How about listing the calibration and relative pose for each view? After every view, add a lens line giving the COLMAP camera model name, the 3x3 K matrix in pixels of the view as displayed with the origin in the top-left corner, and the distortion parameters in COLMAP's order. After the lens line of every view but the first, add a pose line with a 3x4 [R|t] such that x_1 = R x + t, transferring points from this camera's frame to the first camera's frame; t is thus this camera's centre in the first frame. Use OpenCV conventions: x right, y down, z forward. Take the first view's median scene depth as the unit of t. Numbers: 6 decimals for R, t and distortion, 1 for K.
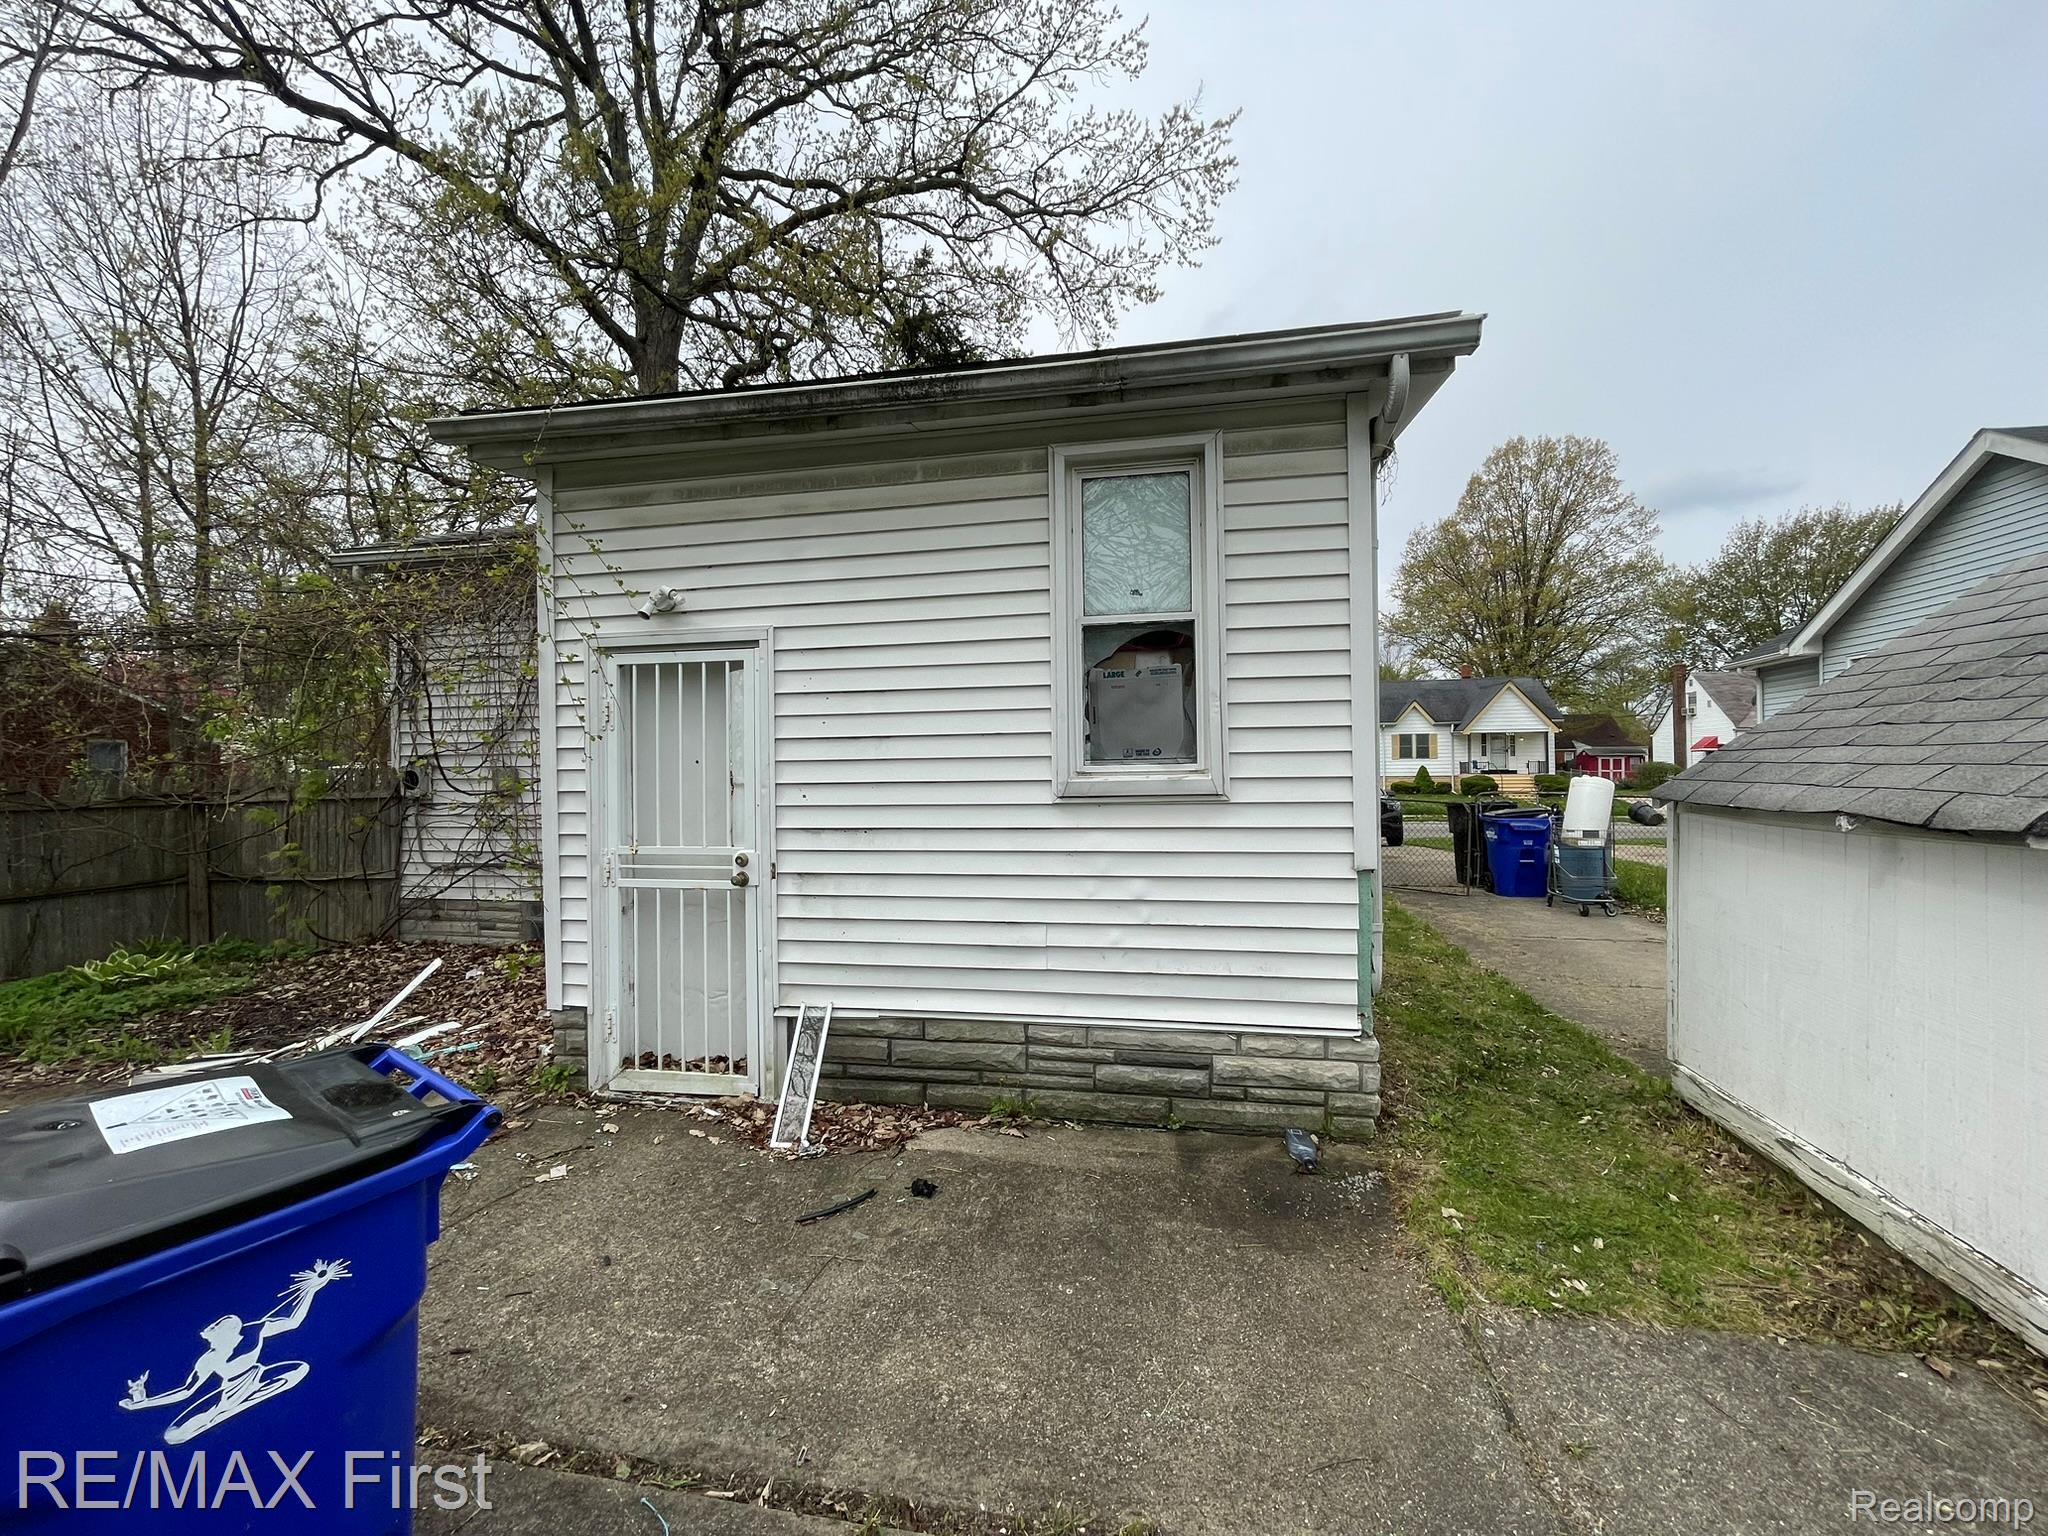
lens RADIAL K [[831.3, 0, 1025.6], [0, 831.3, 765.6], [0, 0, 1]] dist [-0.005257, 0.000688]
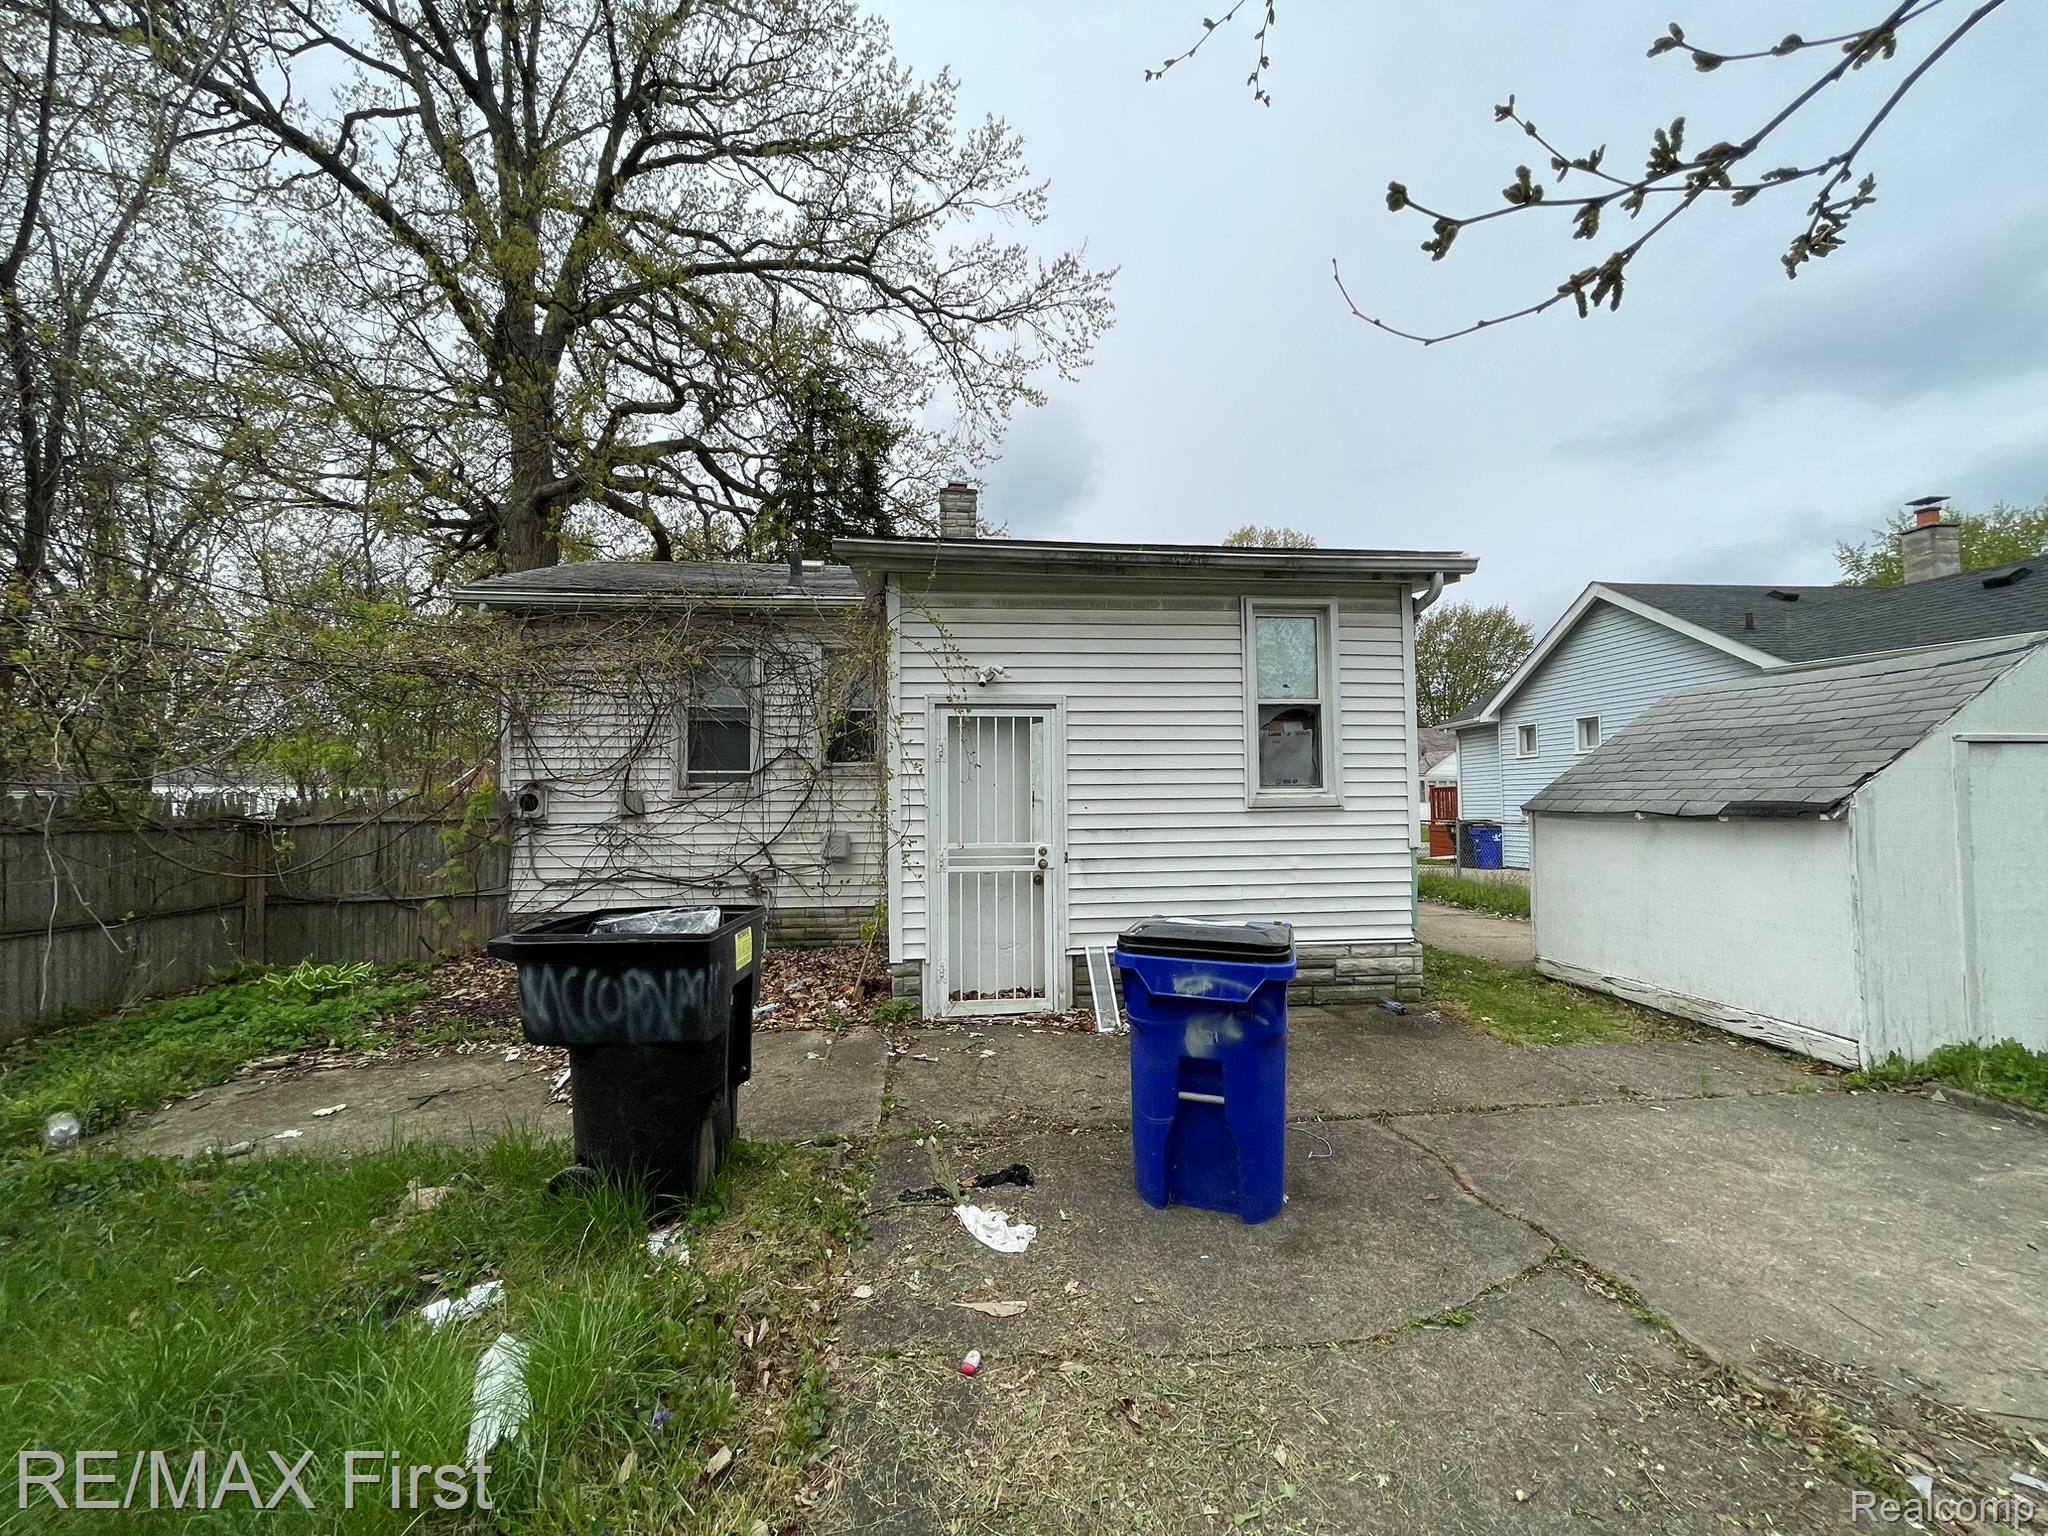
lens RADIAL K [[831.3, 0, 1024.2], [0, 831.3, 770.2], [0, 0, 1]] dist [-0.005257, 0.000688]
pose [[0.956873, 0.015788, 0.290076, -0.800908], [-0.004279, 0.999180, -0.040266, 0.029171], [-0.290474, 0.037288, 0.956156, -0.413798]]
